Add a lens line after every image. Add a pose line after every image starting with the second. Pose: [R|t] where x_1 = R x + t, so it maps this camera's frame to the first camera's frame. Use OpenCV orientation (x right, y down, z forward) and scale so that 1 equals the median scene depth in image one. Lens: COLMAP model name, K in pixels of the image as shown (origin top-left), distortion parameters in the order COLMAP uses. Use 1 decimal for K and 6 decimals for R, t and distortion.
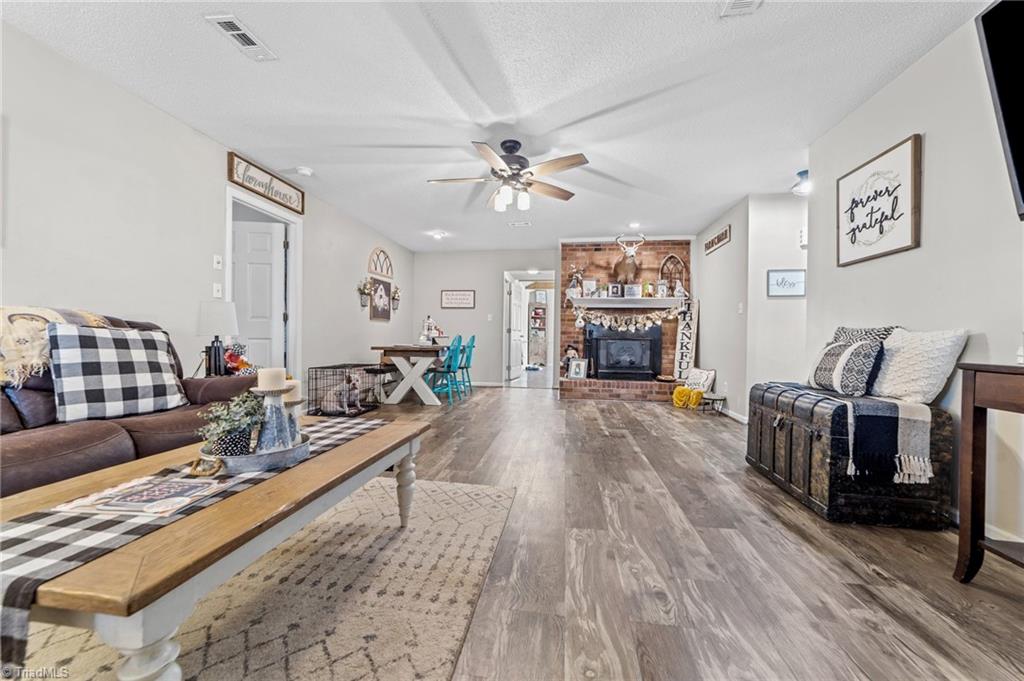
lens RADIAL K [[390.6, 0, 509.1], [0, 390.6, 337.4], [0, 0, 1]] dist [-0.016100, 0.007485]
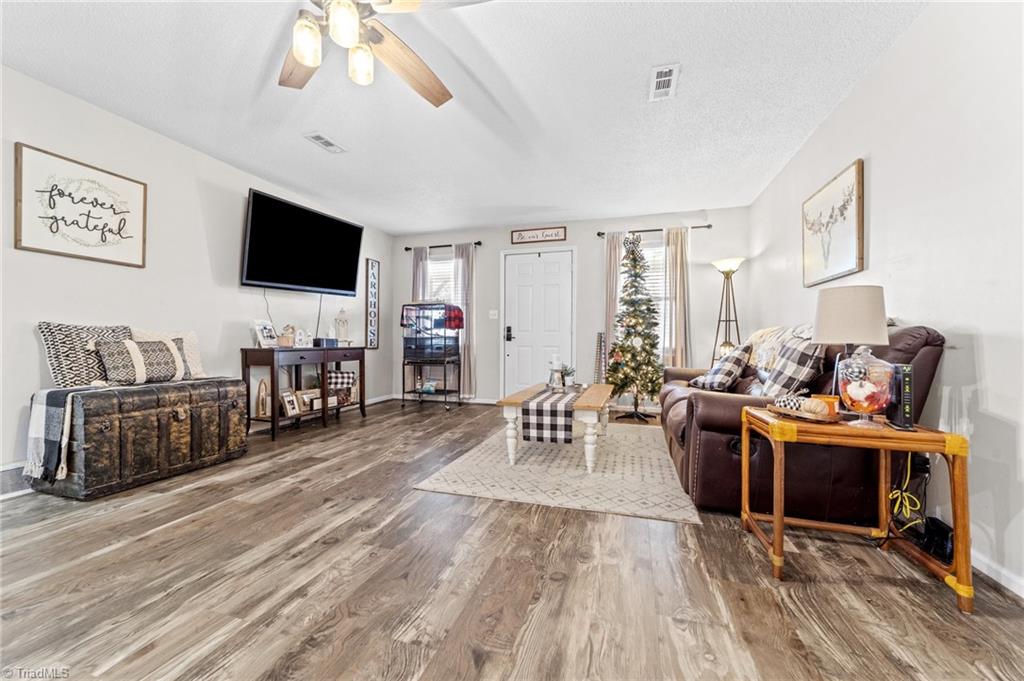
lens RADIAL K [[386.1, 0, 510.3], [0, 386.1, 345.8], [0, 0, 1]] dist [-0.014763, 0.007064]
pose [[-0.987038, -0.018352, 0.159436, -0.150642], [-0.016879, 0.999801, 0.010587, 0.000149], [-0.159599, 0.007759, -0.987151, 0.762180]]
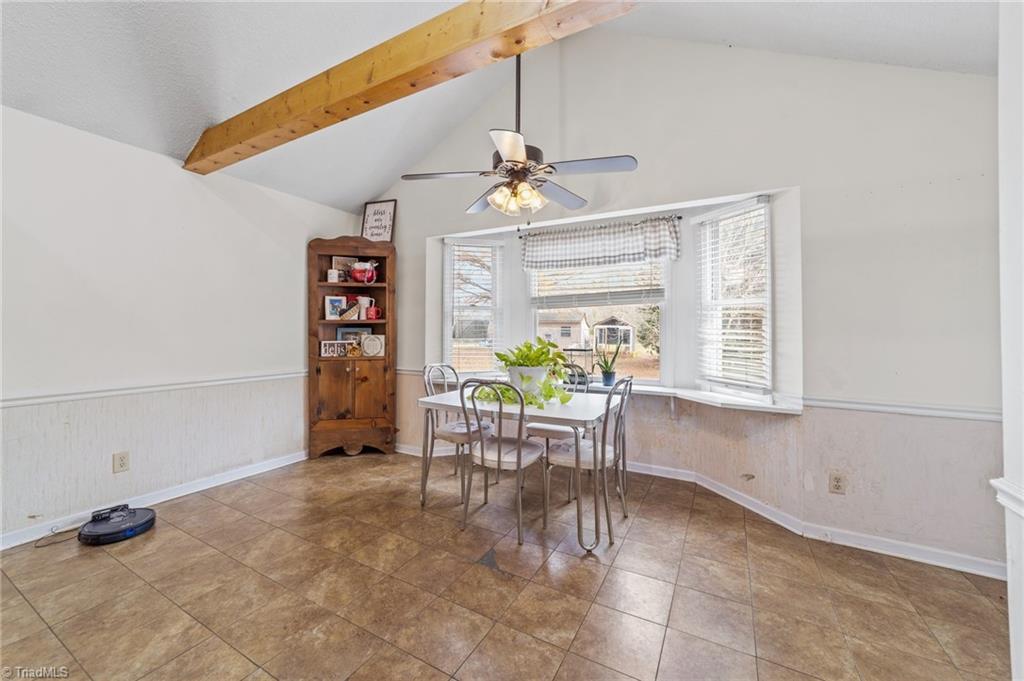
lens RADIAL K [[397.8, 0, 505.5], [0, 397.8, 326.8], [0, 0, 1]] dist [-0.002303, 0.000001]
pose [[0.932751, -0.011187, -0.360347, 0.629317], [0.006622, 0.999881, -0.013902, -0.037855], [0.360460, 0.010581, 0.932715, 1.658989]]
